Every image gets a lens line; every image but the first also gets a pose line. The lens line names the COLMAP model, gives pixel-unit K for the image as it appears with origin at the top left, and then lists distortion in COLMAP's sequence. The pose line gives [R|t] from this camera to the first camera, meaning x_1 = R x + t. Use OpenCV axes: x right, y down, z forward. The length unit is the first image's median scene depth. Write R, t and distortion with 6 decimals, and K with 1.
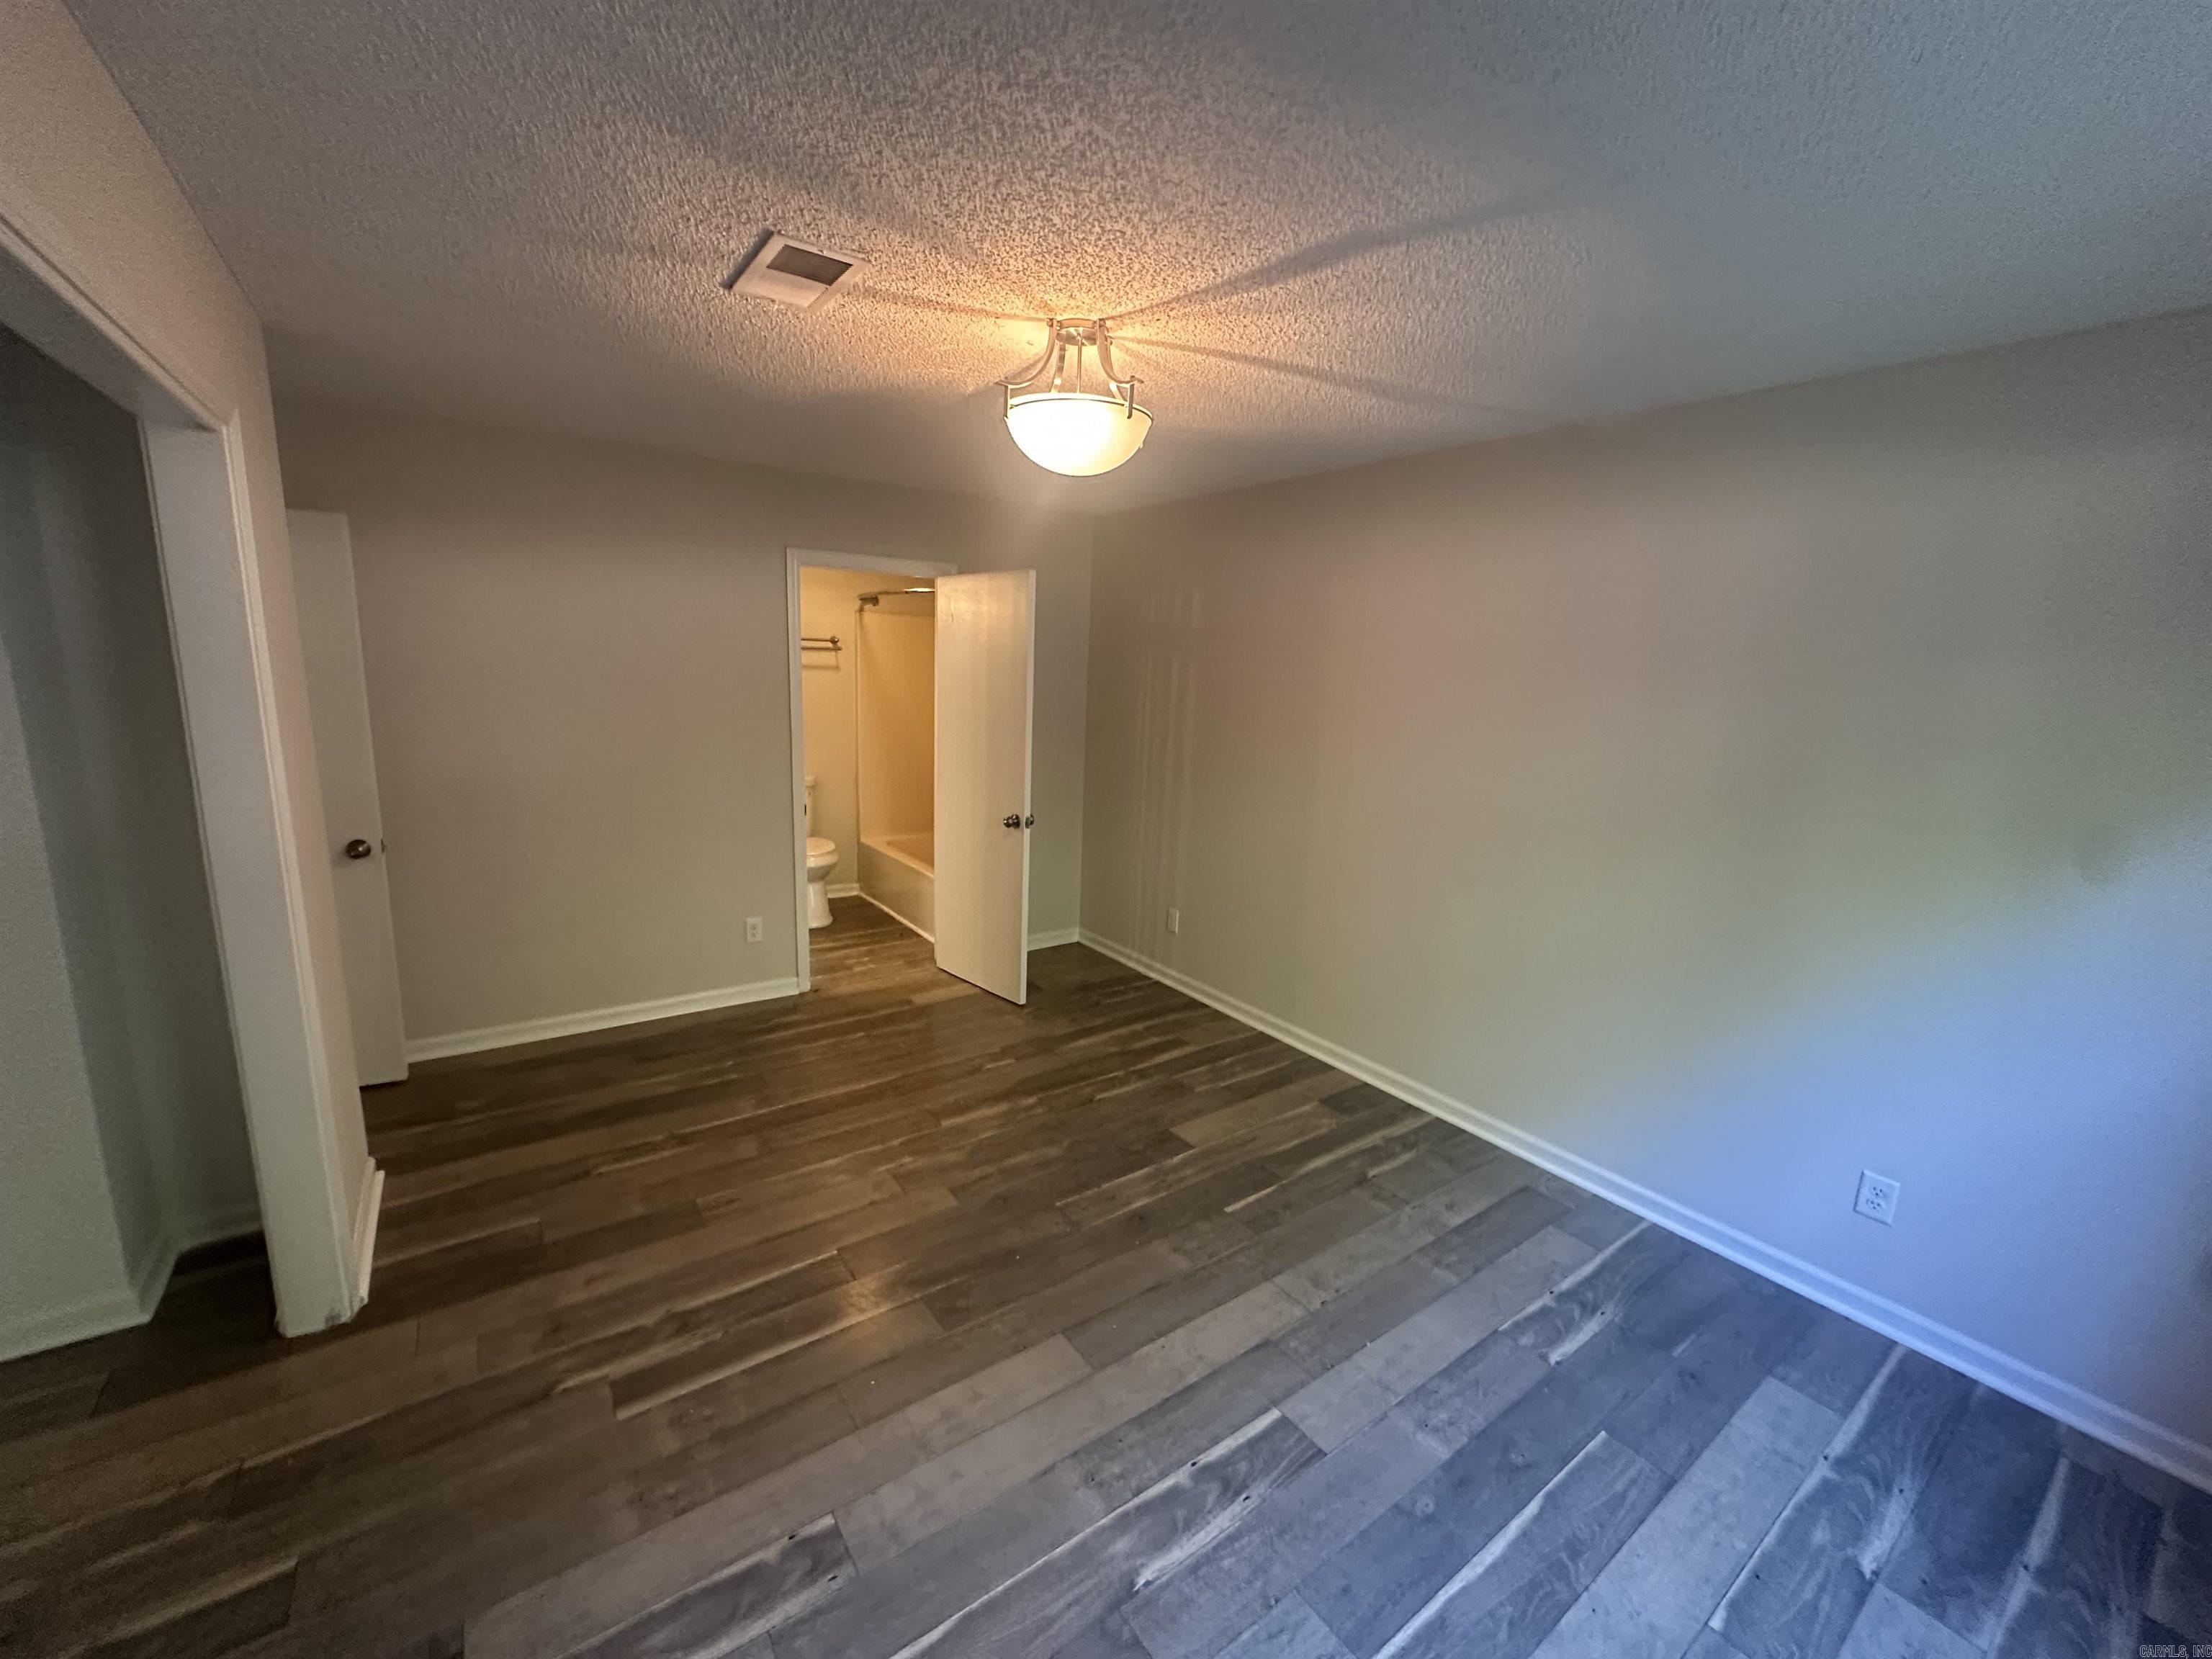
lens RADIAL K [[884.6, 0, 1106.0], [0, 884.6, 829.5], [0, 0, 1]] dist [-0.006312, 0.000555]
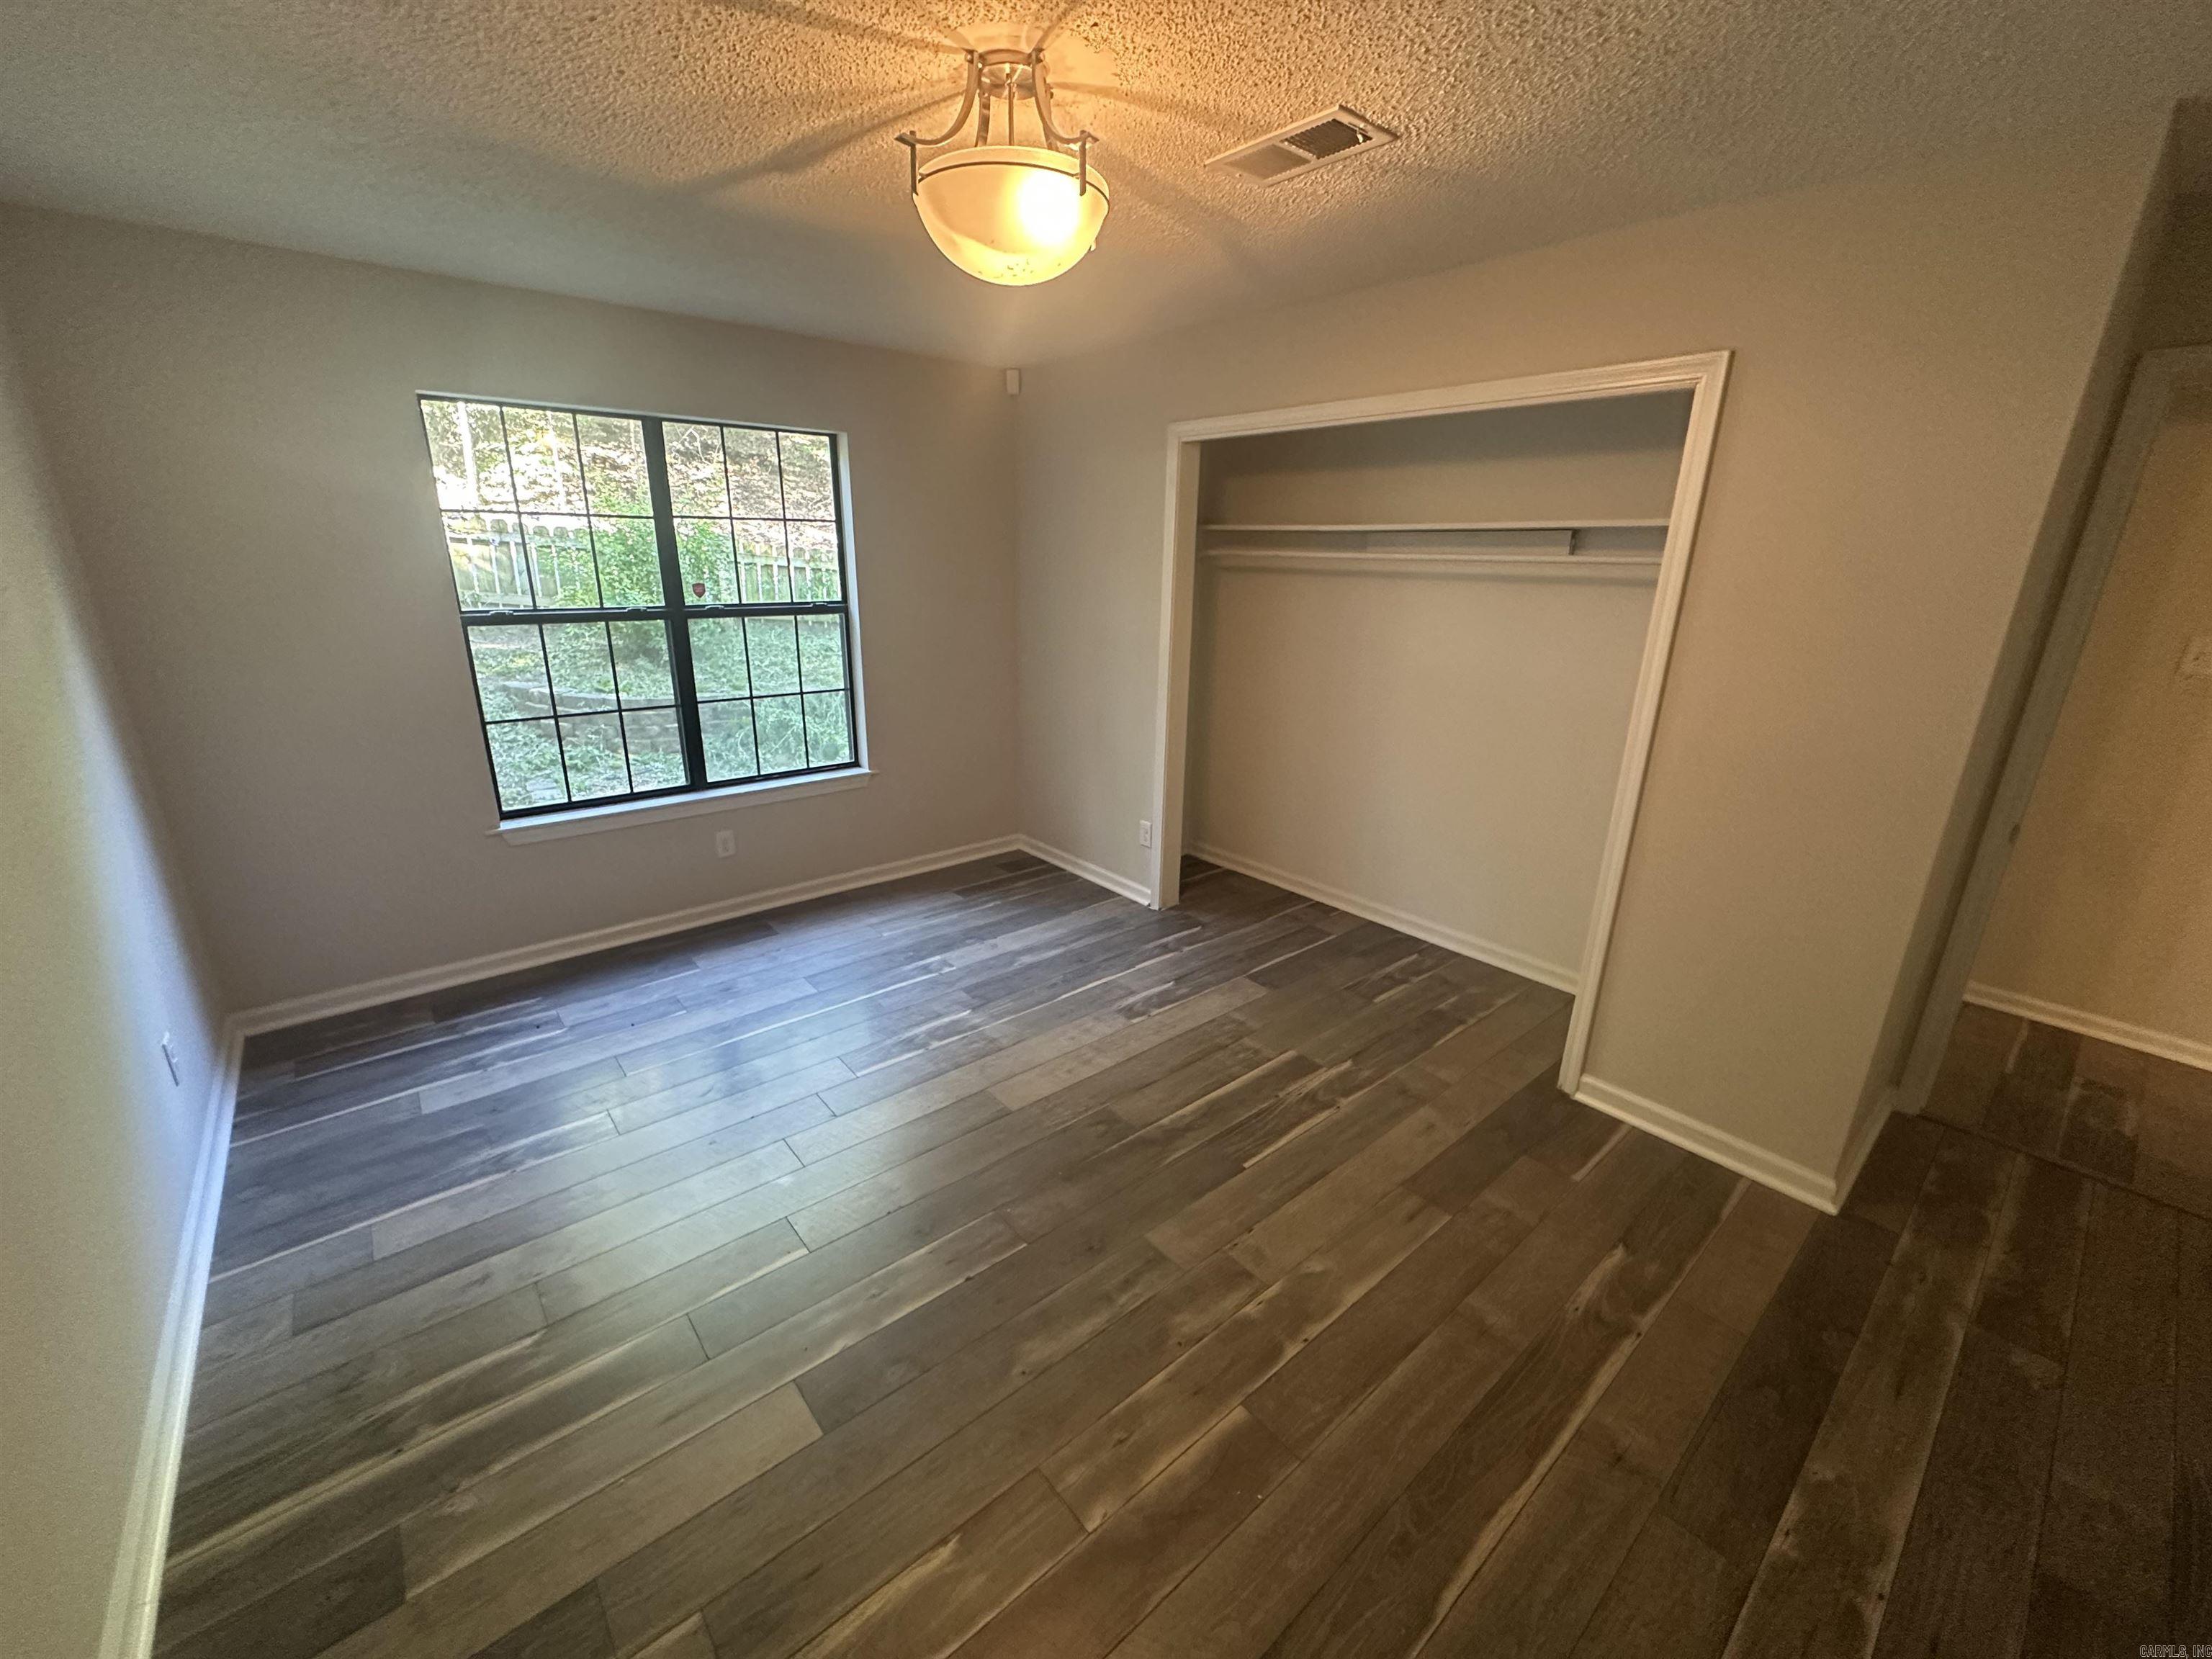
lens RADIAL K [[884.6, 0, 1106.0], [0, 884.6, 829.5], [0, 0, 1]] dist [-0.006312, 0.000555]
pose [[-0.995579, -0.027295, -0.089870, -0.049214], [-0.066707, 0.879078, 0.471987, -0.291295], [0.066120, 0.475896, -0.877013, 1.578792]]
